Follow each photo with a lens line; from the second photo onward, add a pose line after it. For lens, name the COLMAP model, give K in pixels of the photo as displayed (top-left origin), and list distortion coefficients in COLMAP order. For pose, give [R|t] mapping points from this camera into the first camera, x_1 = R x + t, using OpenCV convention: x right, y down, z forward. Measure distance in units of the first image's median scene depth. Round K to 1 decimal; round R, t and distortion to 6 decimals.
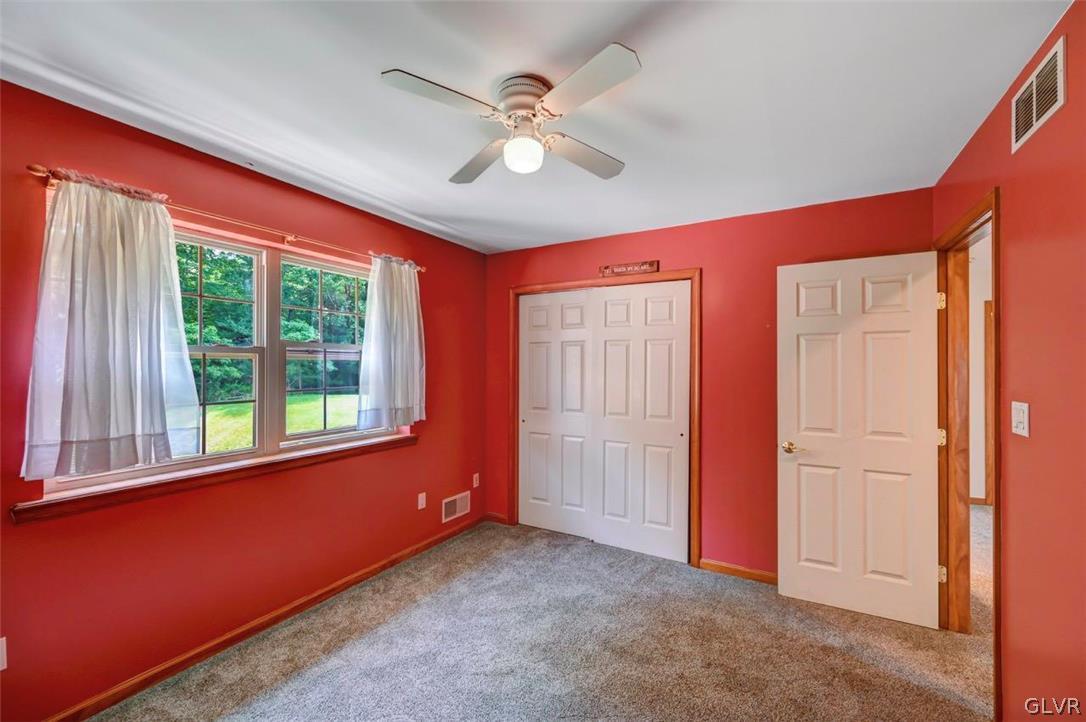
lens RADIAL K [[437.1, 0, 542.3], [0, 437.1, 365.9], [0, 0, 1]] dist [-0.000914, 0.000624]
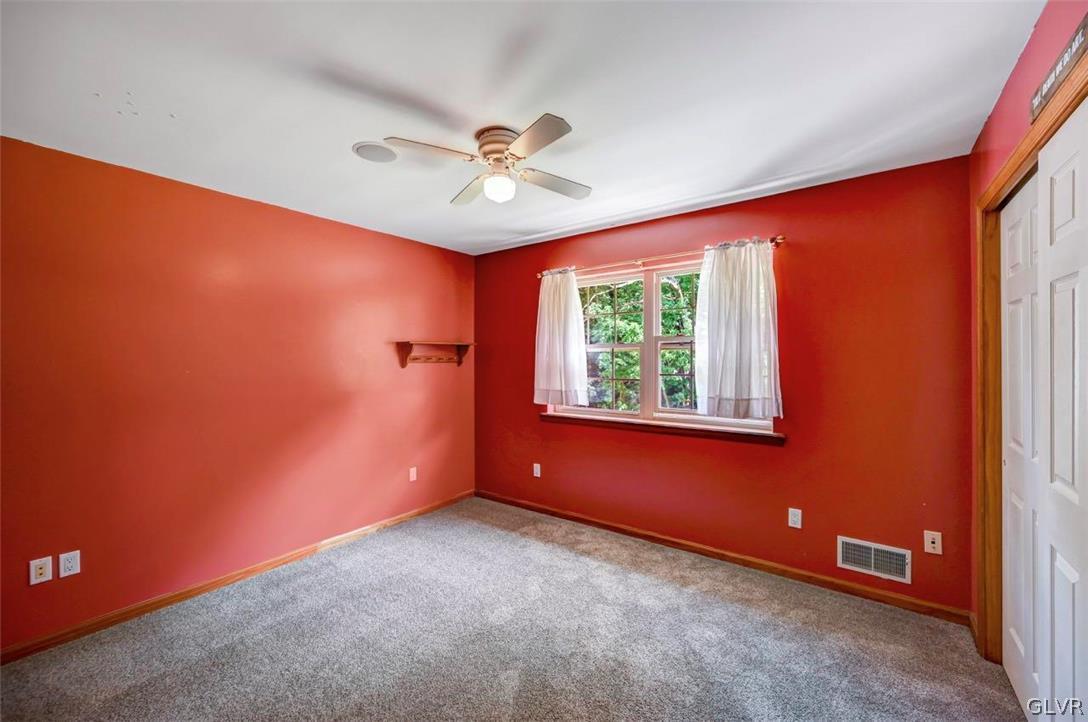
lens RADIAL K [[437.9, 0, 543.4], [0, 437.9, 359.8], [0, 0, 1]] dist [-0.000914, 0.000624]
pose [[-0.120506, 0.005851, -0.992695, 0.715874], [0.008023, 0.999956, 0.004920, 0.003581], [0.992680, -0.007372, -0.120547, 0.755461]]
